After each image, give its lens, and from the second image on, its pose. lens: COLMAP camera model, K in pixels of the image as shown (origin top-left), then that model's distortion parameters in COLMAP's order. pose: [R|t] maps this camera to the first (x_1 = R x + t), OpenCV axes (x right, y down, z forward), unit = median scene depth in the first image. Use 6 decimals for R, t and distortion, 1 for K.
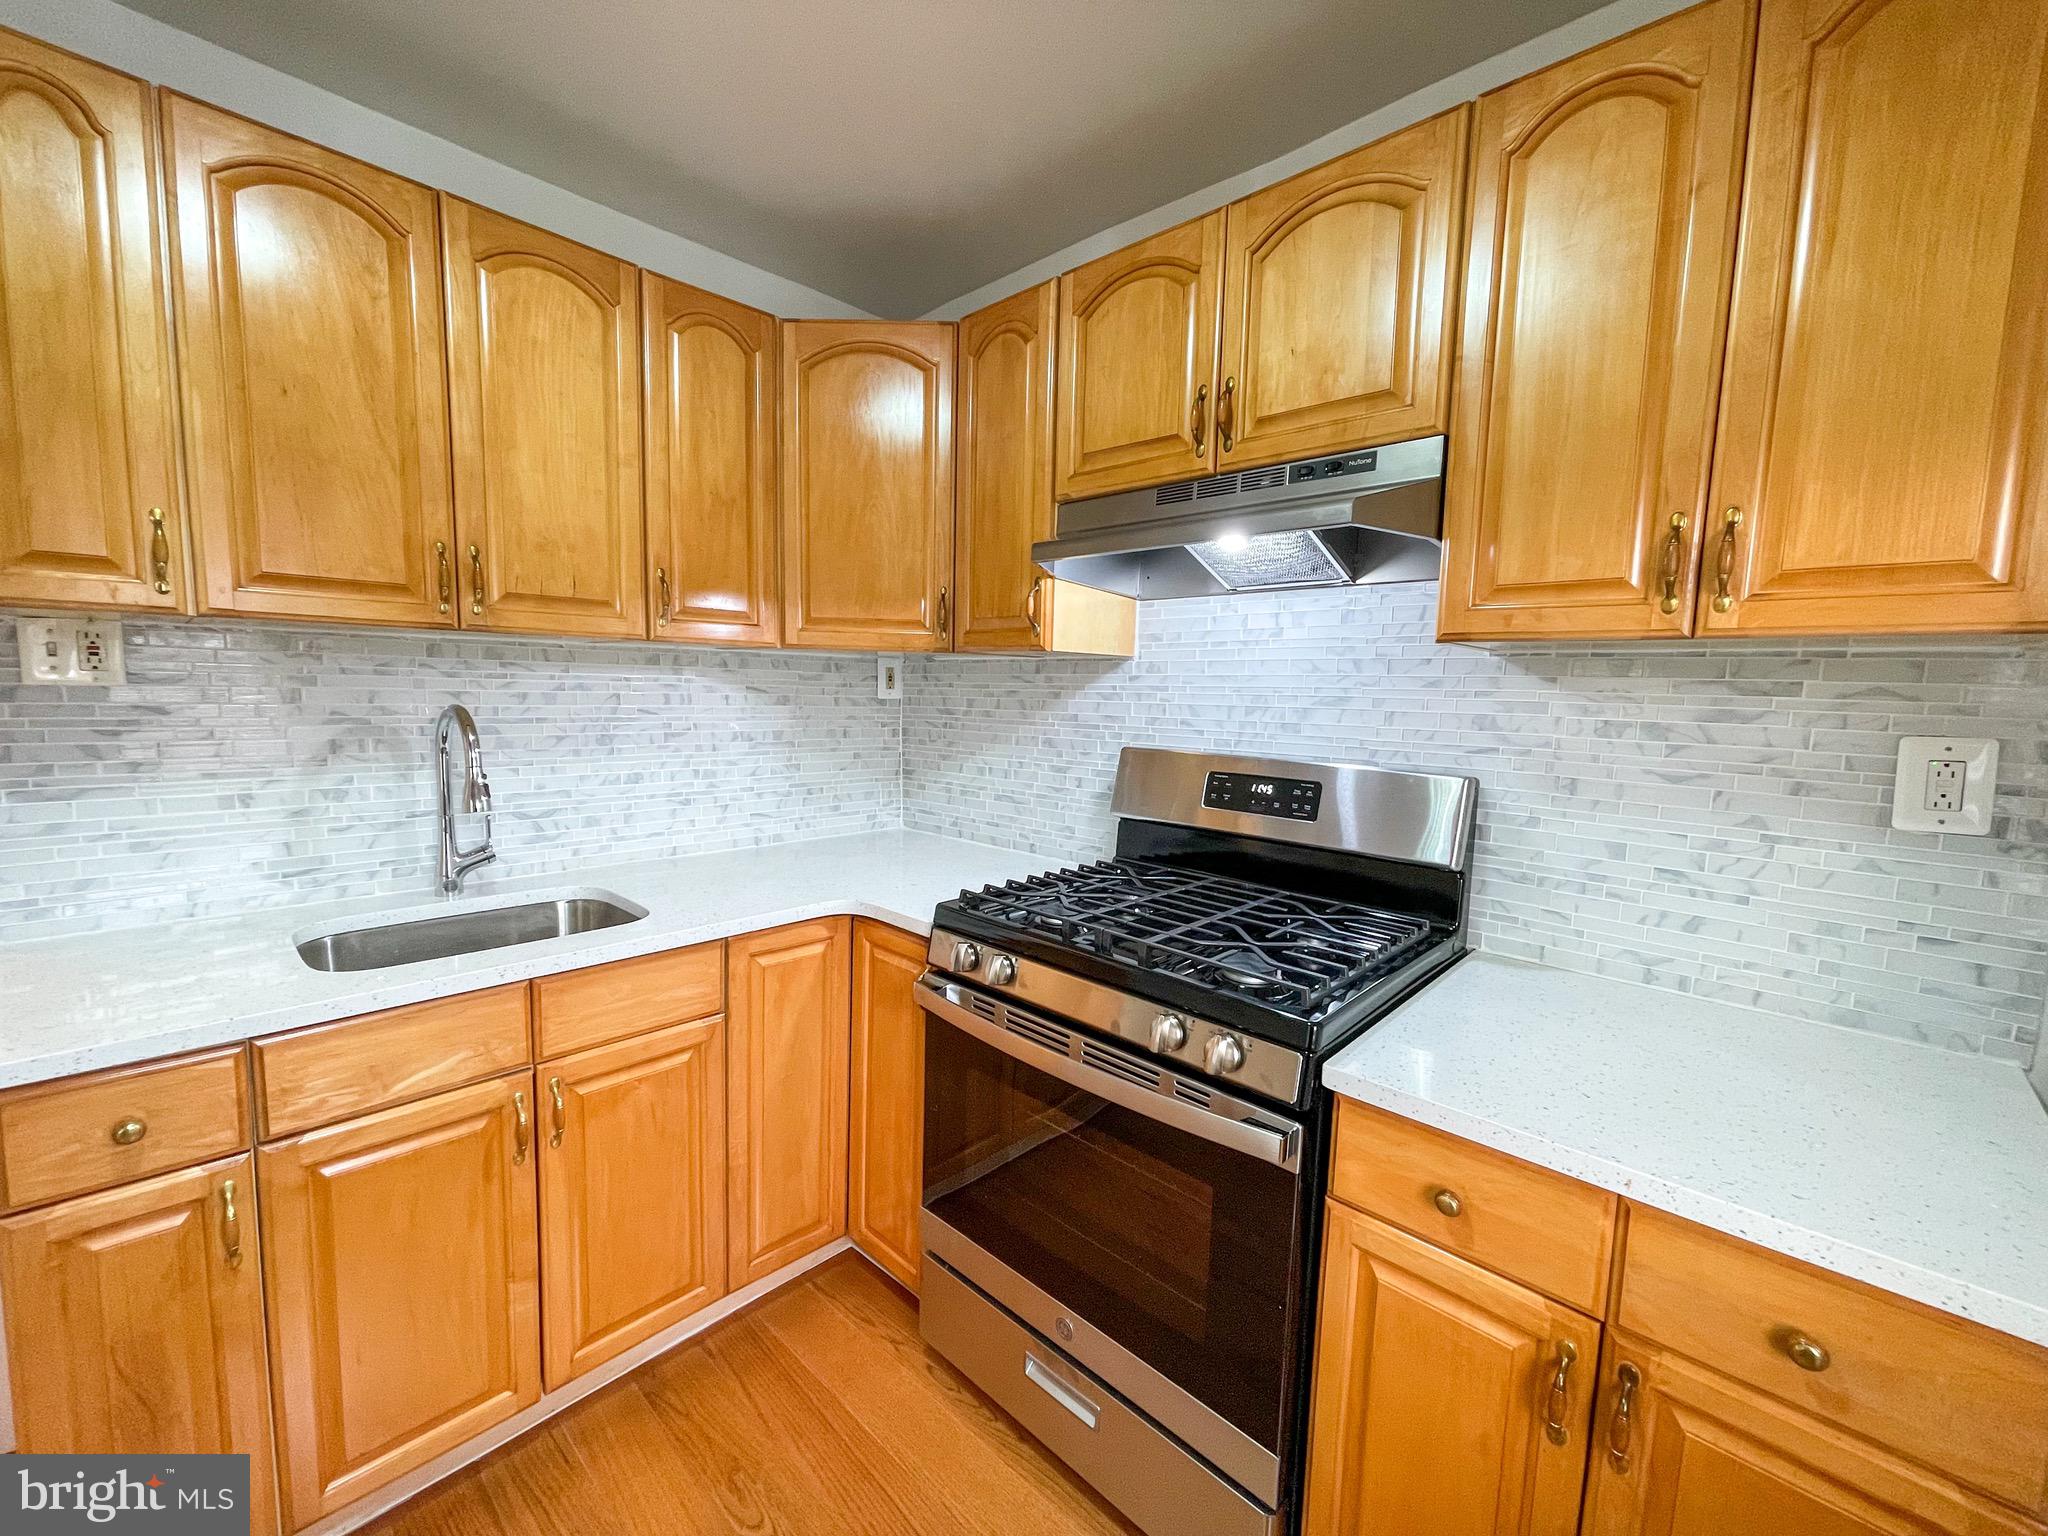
lens RADIAL K [[833.7, 0, 1018.0], [0, 833.7, 772.0], [0, 0, 1]] dist [0.015108, -0.005885]
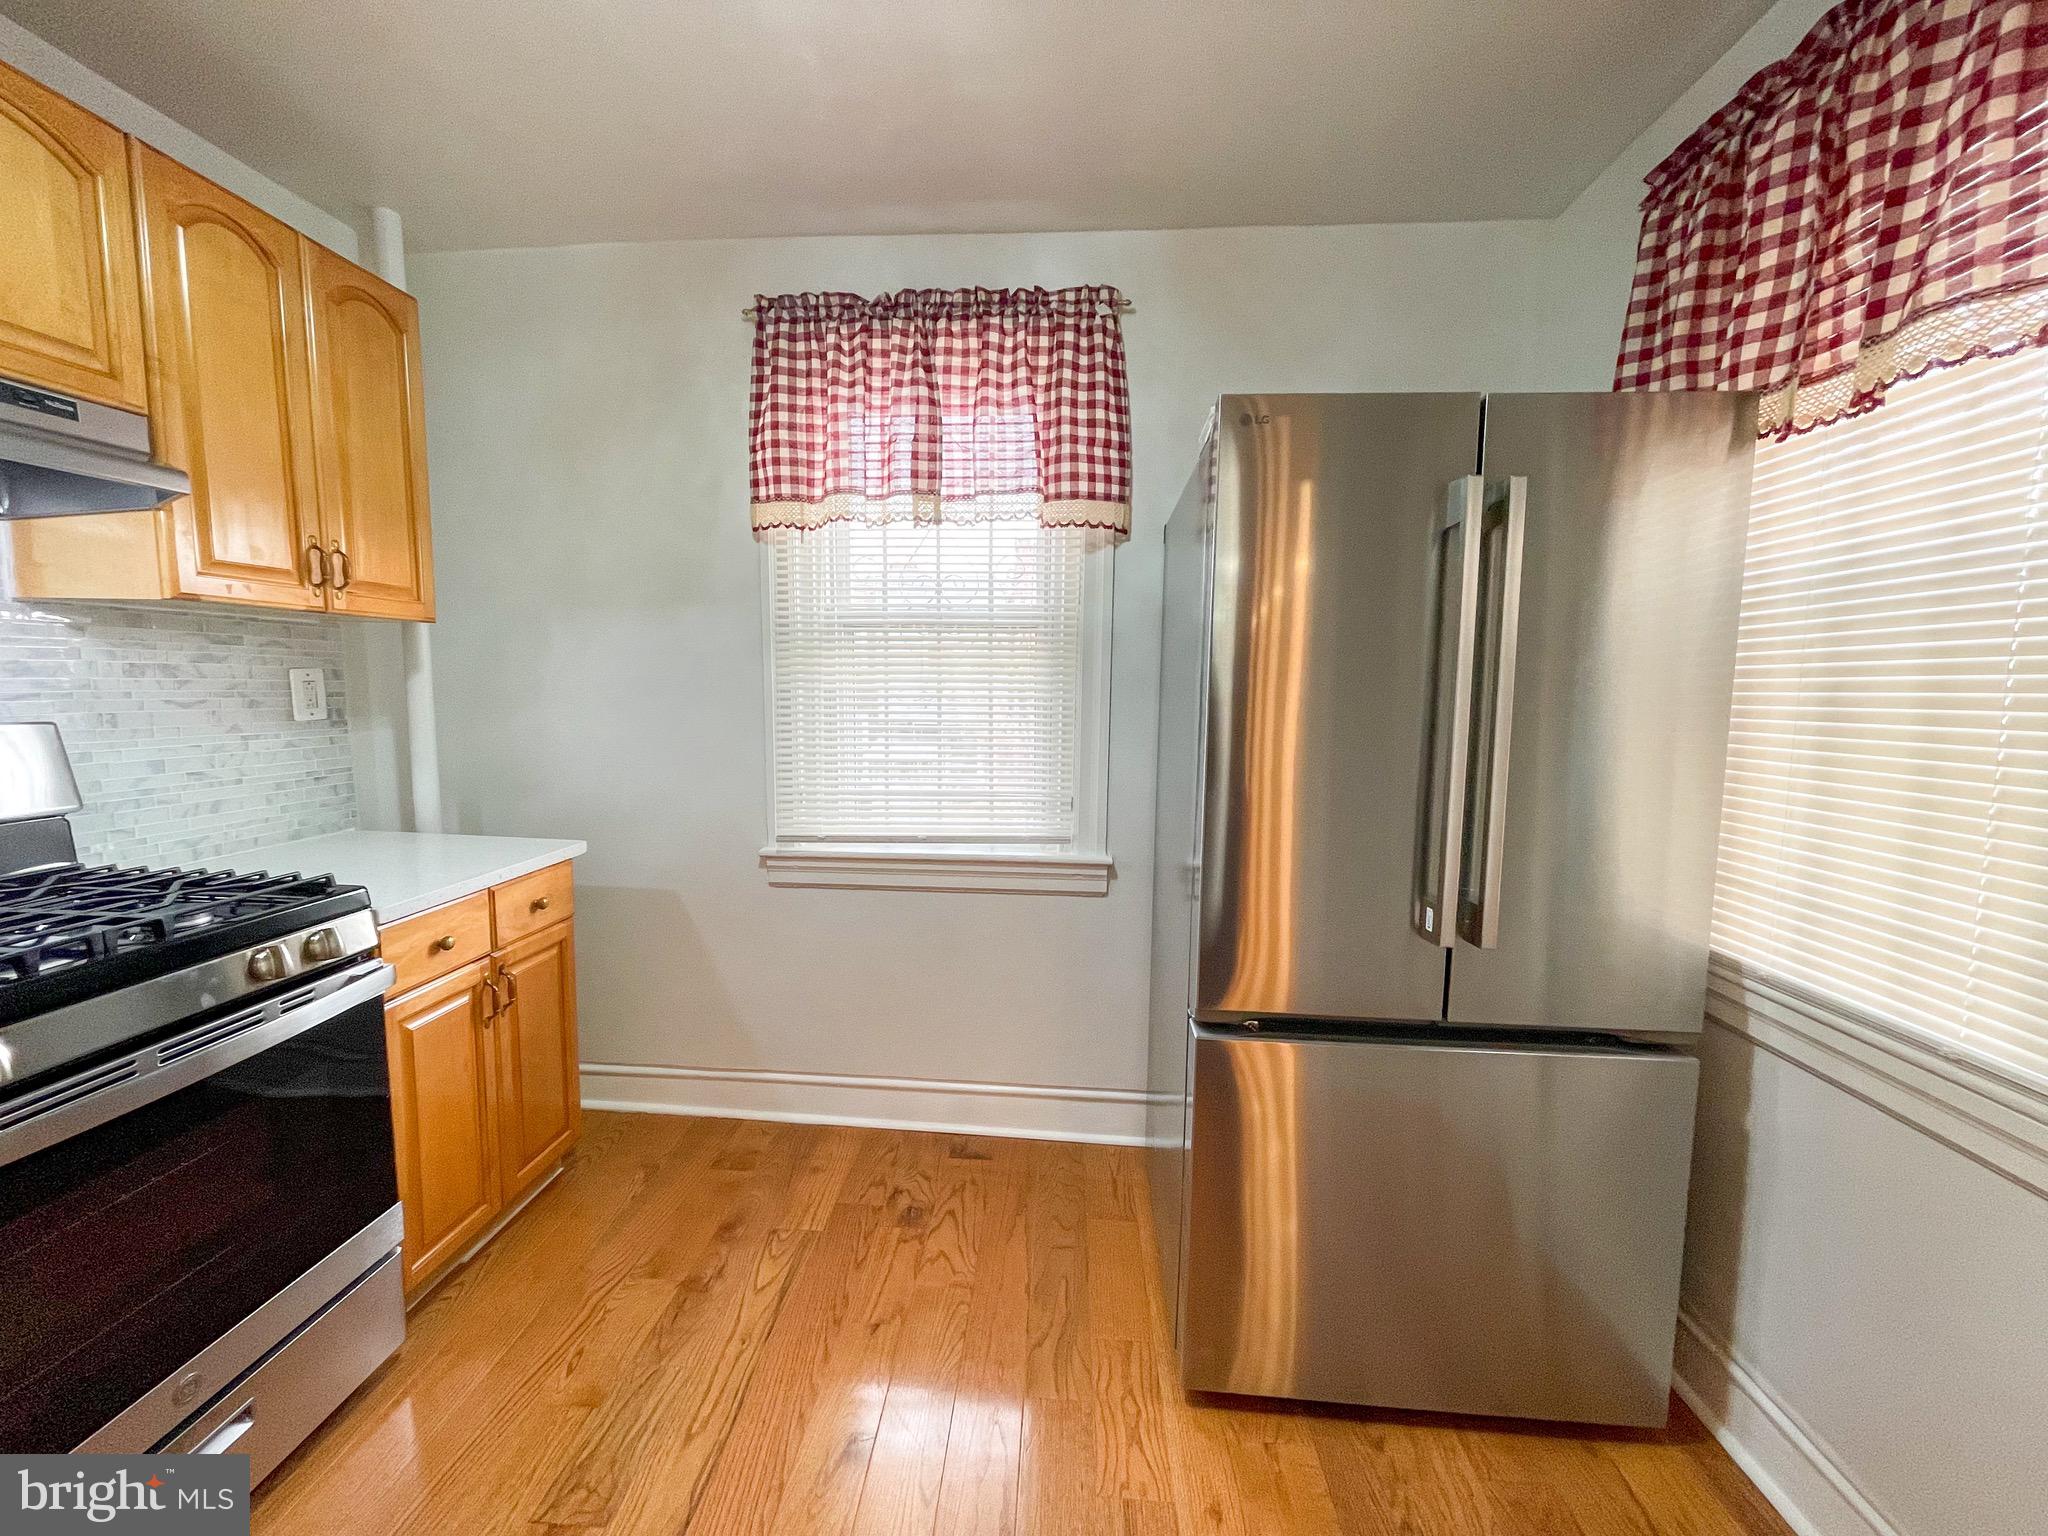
lens RADIAL K [[833.7, 0, 1018.0], [0, 833.7, 772.0], [0, 0, 1]] dist [0.015108, -0.005885]
pose [[-0.631370, -0.121059, 0.765974, -0.842254], [0.049662, 0.979401, 0.195725, -0.064262], [-0.773890, 0.161615, -0.612352, 0.604860]]
